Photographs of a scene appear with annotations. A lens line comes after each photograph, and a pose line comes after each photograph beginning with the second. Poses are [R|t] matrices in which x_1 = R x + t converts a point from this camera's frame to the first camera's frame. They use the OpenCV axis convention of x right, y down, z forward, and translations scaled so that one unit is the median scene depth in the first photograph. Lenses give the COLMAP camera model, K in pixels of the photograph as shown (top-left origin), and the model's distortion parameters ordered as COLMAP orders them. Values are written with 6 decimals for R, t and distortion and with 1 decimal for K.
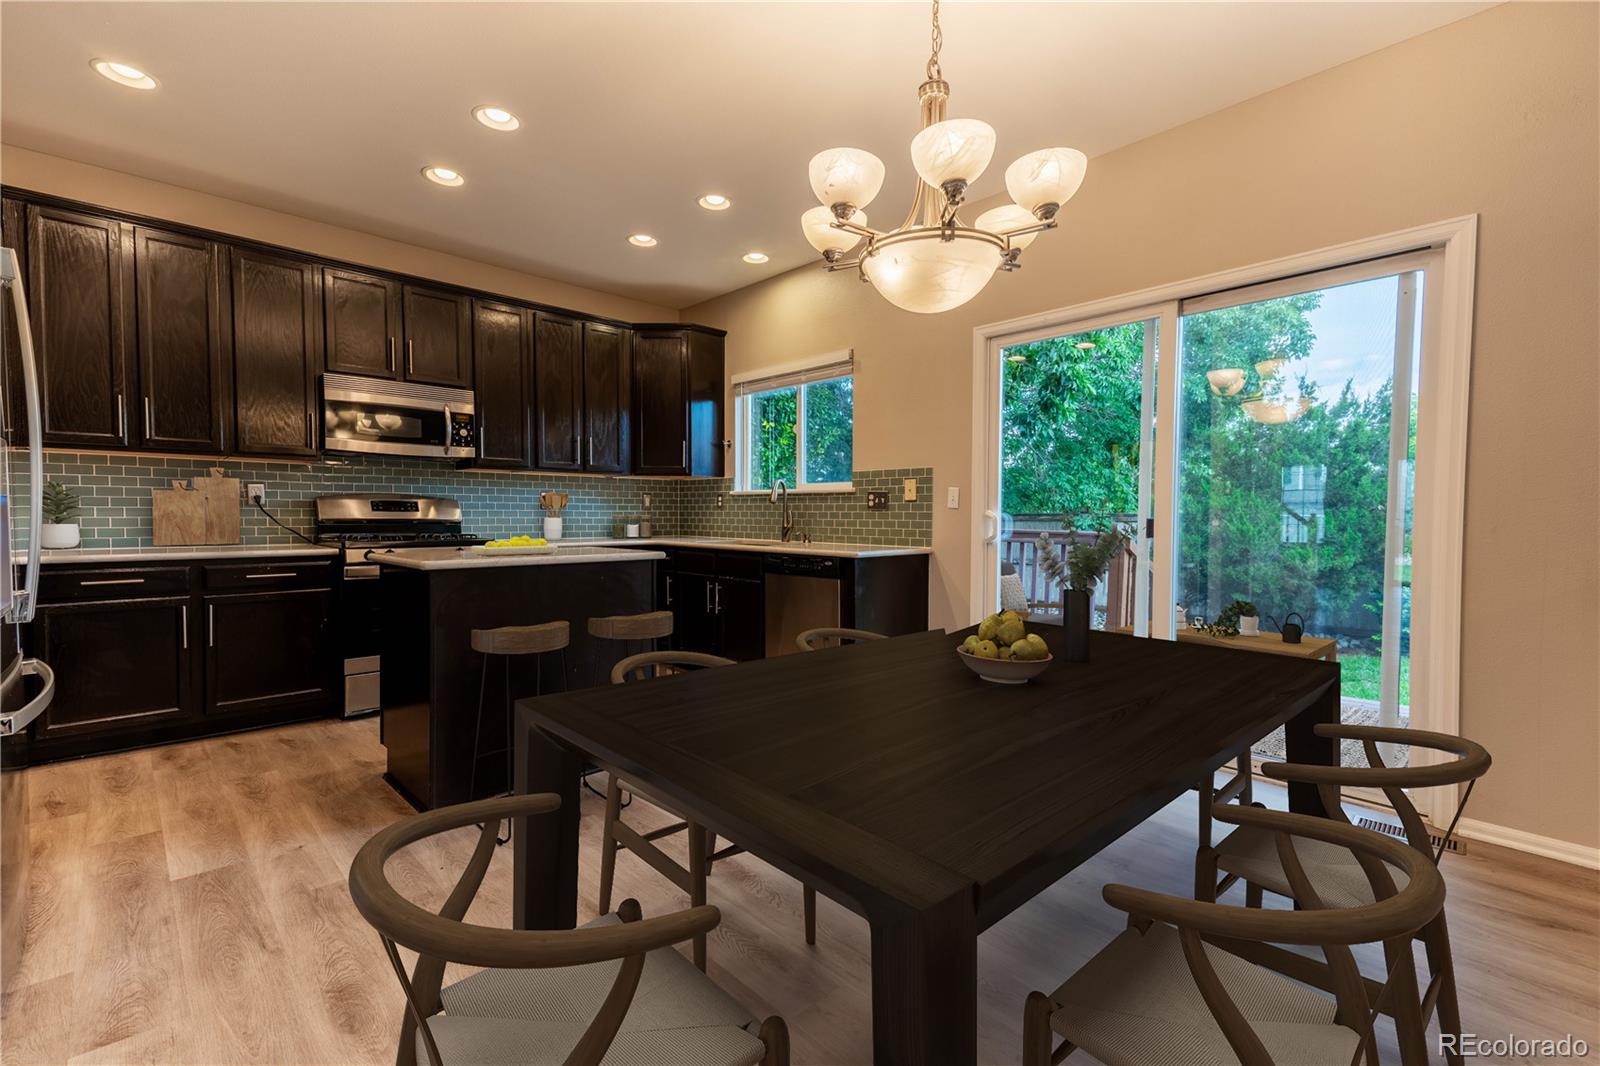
lens RADIAL K [[712.0, 0, 792.1], [0, 712.0, 539.5], [0, 0, 1]] dist [0.028985, -0.000994]
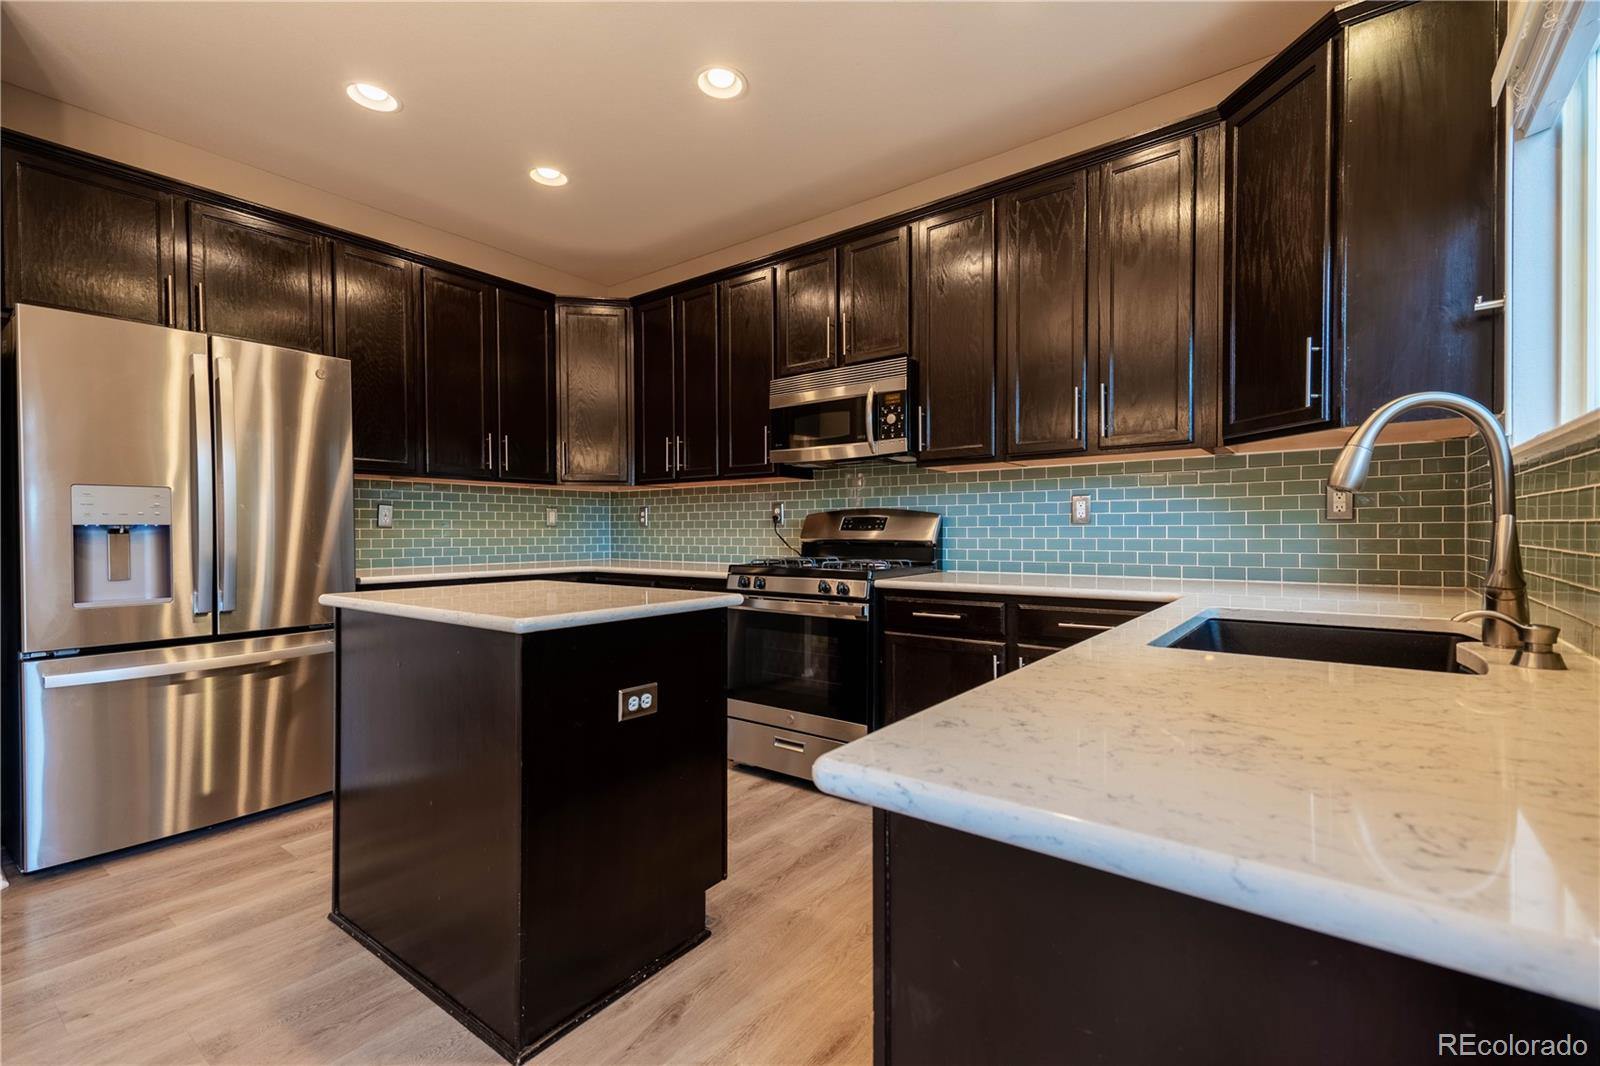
lens RADIAL K [[712.0, 0, 794.9], [0, 712.0, 533.7], [0, 0, 1]] dist [0.028985, -0.000994]
pose [[0.157459, 0.004491, -0.987515, 0.225065], [-0.028241, 0.999601, 0.000043, -0.033429], [0.987122, 0.027882, 0.157523, 0.807391]]
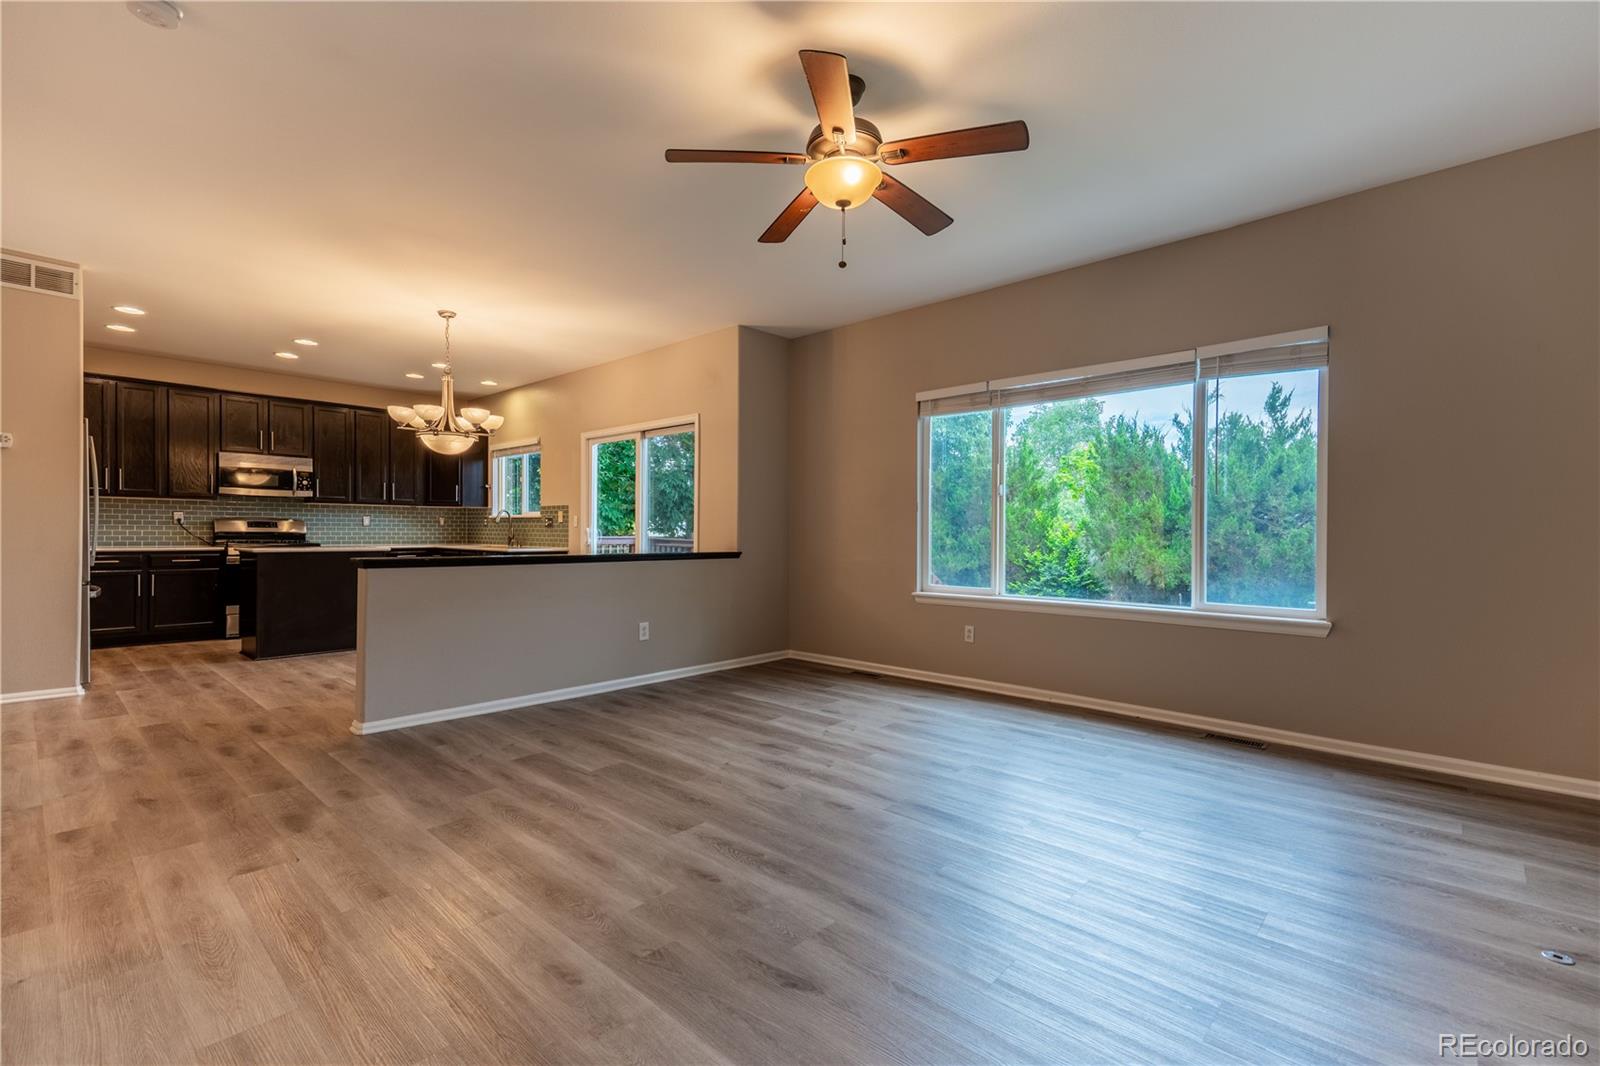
lens RADIAL K [[712.0, 0, 794.8], [0, 712.0, 539.9], [0, 0, 1]] dist [0.028985, -0.000994]
pose [[0.997427, 0.002382, 0.071656, 0.616207], [-0.000653, 0.999708, -0.024139, 0.032755], [-0.071693, 0.024031, 0.997137, -0.850767]]
